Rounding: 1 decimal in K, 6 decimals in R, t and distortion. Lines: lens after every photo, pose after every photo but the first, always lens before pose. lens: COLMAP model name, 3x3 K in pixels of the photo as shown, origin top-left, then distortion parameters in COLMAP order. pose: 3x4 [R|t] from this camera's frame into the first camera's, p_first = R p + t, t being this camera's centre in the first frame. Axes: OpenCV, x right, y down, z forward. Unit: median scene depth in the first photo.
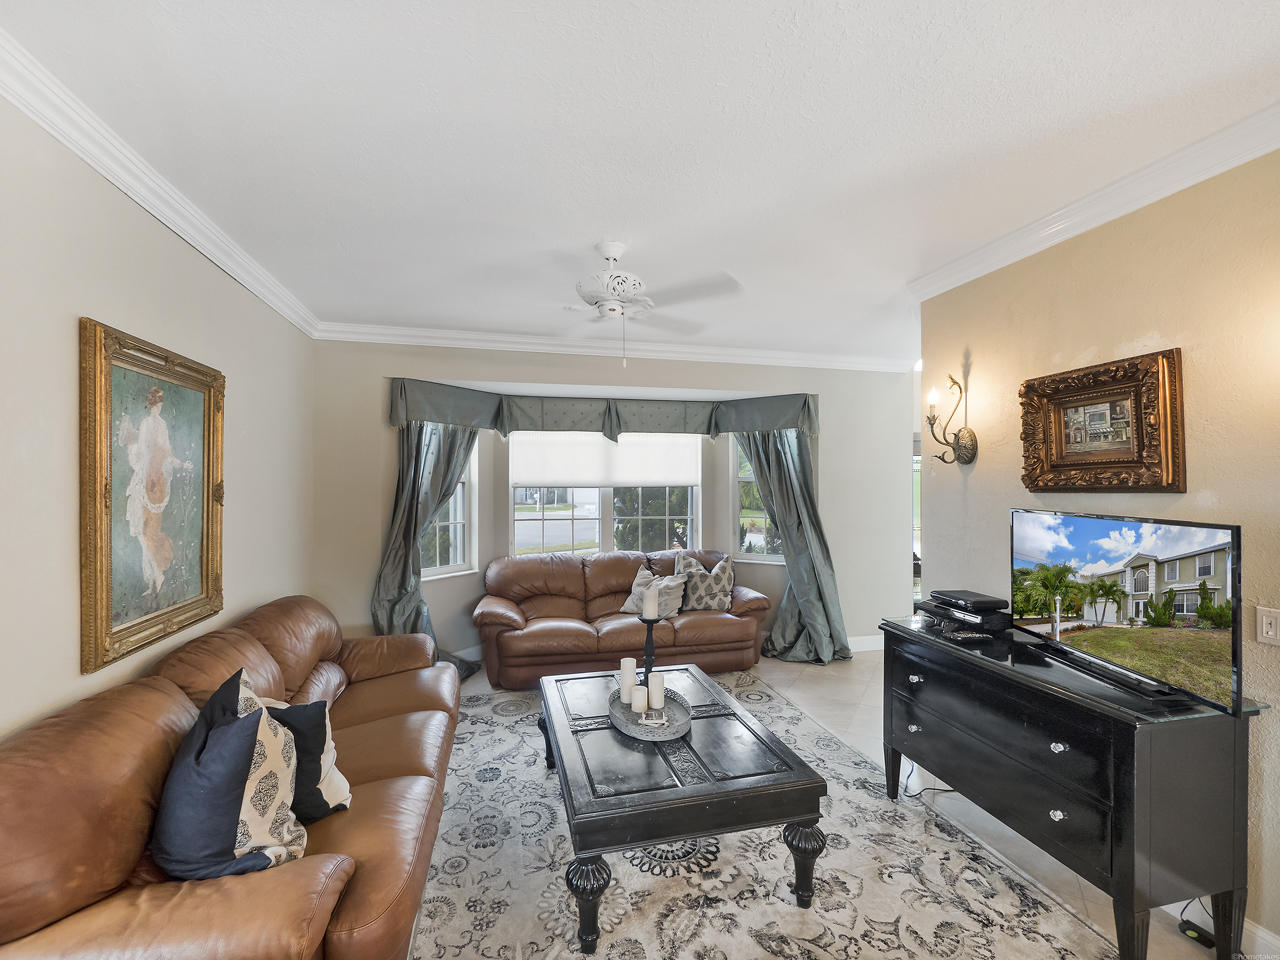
lens RADIAL K [[548.7, 0, 627.6], [0, 548.7, 476.5], [0, 0, 1]] dist [-0.002521, 0.000128]
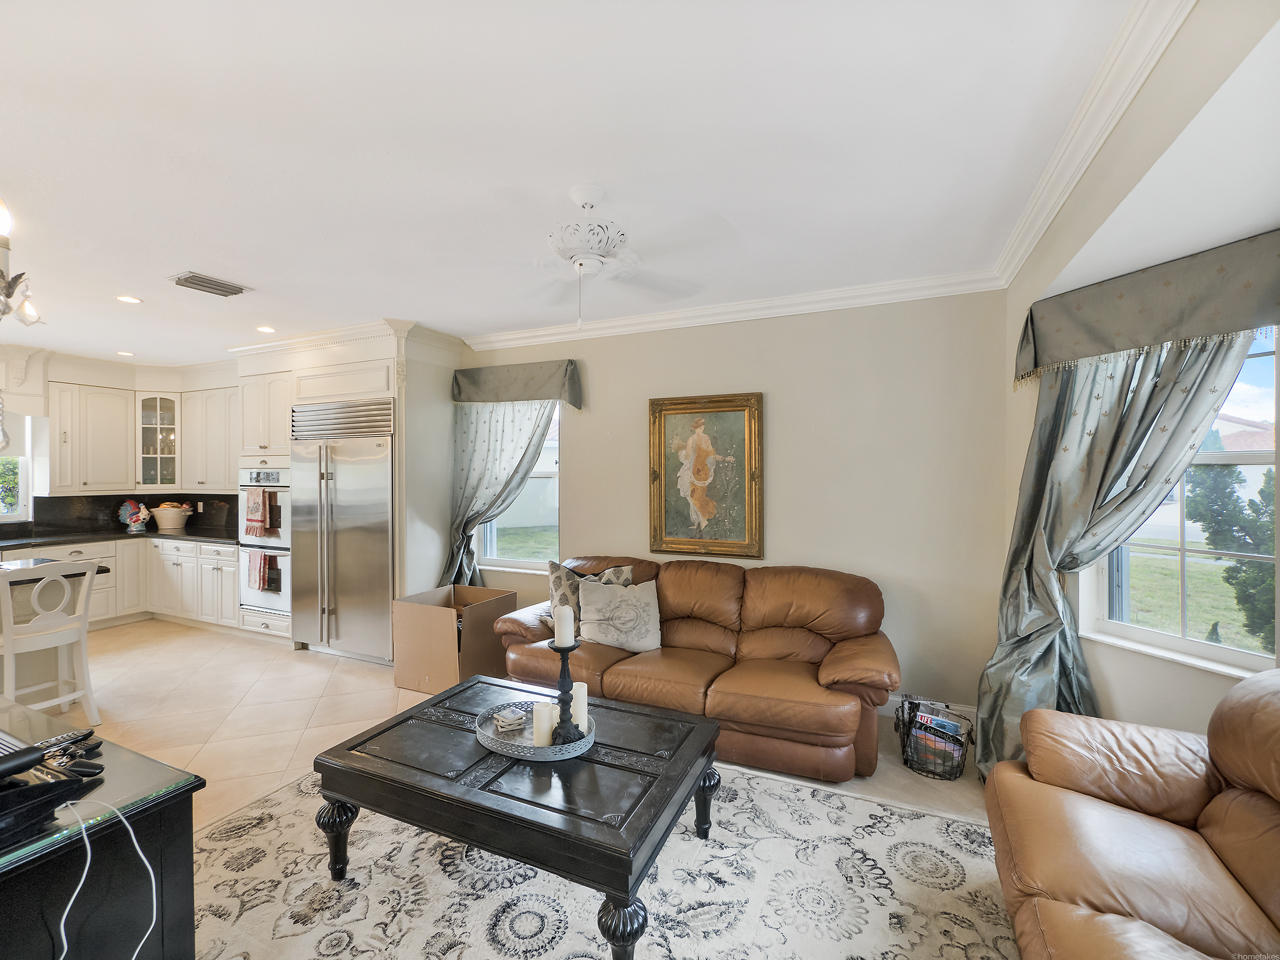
lens RADIAL K [[548.7, 0, 629.6], [0, 548.7, 475.6], [0, 0, 1]] dist [-0.002521, 0.000128]
pose [[-0.621590, 0.014445, -0.783210, 0.552485], [0.016600, 0.999848, 0.005266, 0.013105], [0.783167, -0.009728, -0.621735, 1.473138]]
